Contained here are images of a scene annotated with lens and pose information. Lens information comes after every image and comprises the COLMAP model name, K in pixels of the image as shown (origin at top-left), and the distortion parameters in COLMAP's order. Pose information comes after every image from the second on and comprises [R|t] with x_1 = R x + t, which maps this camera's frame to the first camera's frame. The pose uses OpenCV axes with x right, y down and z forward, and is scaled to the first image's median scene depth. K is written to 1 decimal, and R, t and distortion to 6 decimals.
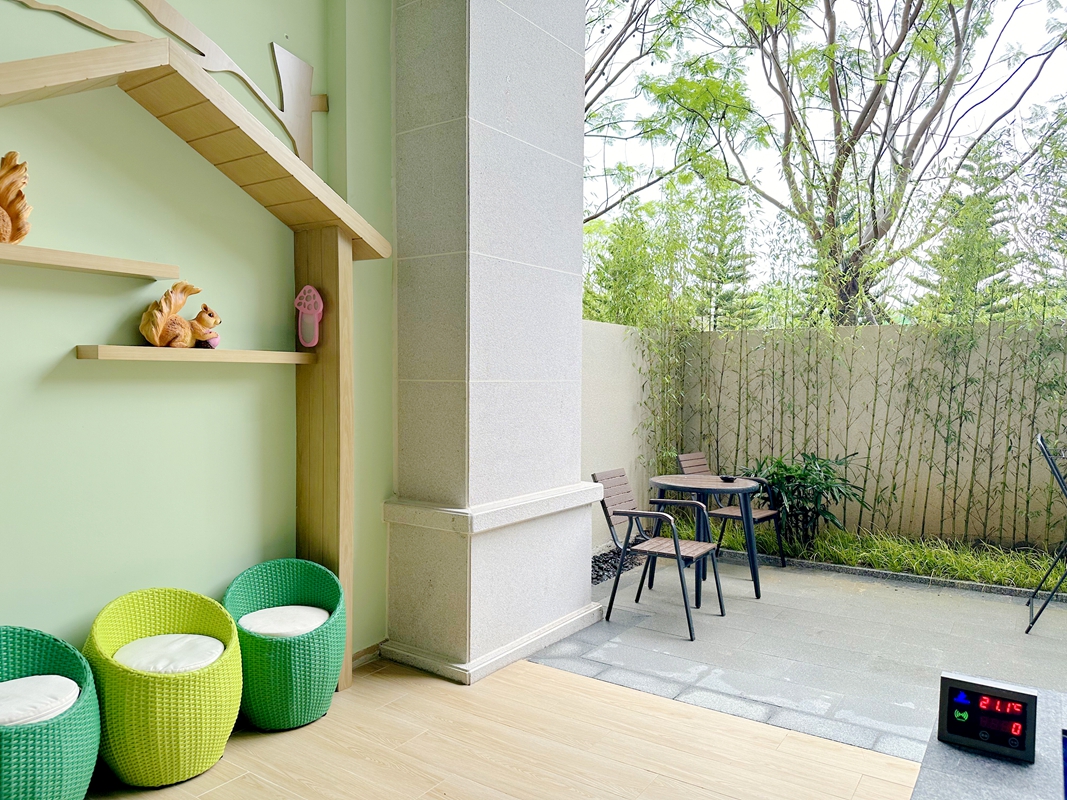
lens RADIAL K [[745.9, 0, 533.1], [0, 745.9, 400.8], [0, 0, 1]] dist [0.000703, -0.003666]
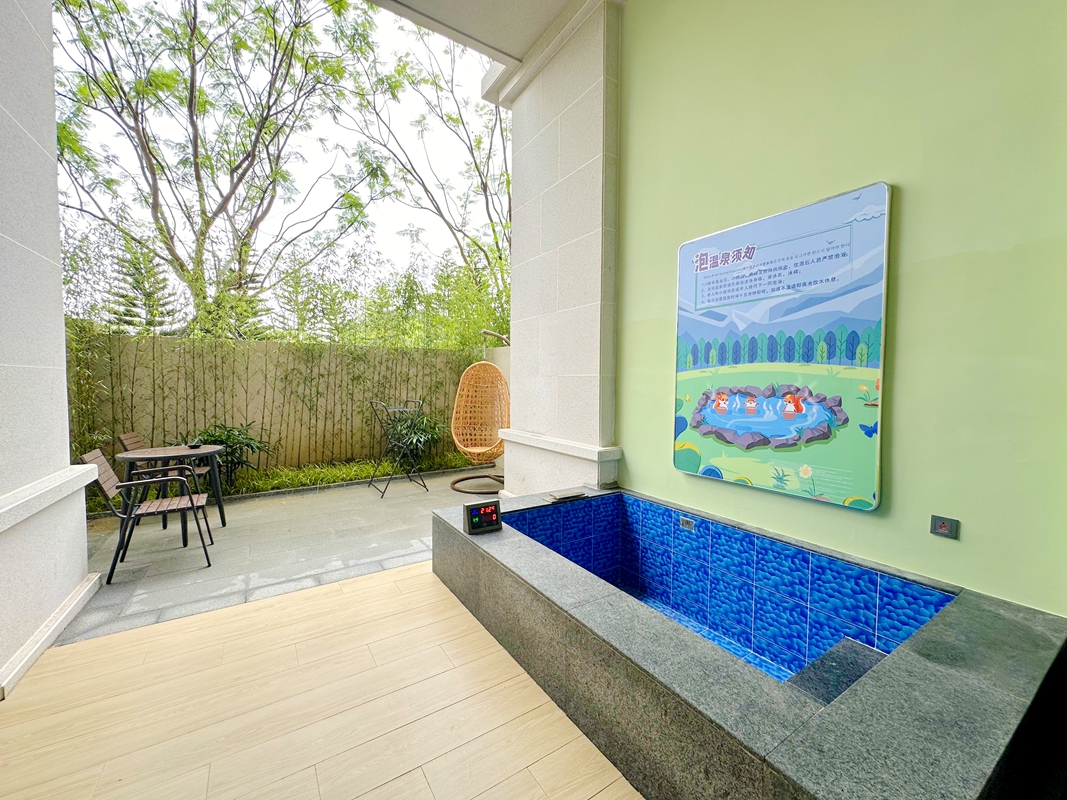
lens RADIAL K [[426.4, 0, 533.9], [0, 426.4, 394.6], [0, 0, 1]] dist [-0.001393, 0.000820]
pose [[0.396108, -0.035466, 0.917519, -0.189397], [0.027589, 0.999262, 0.026715, 0.007444], [-0.917790, 0.014731, 0.396794, 0.123367]]
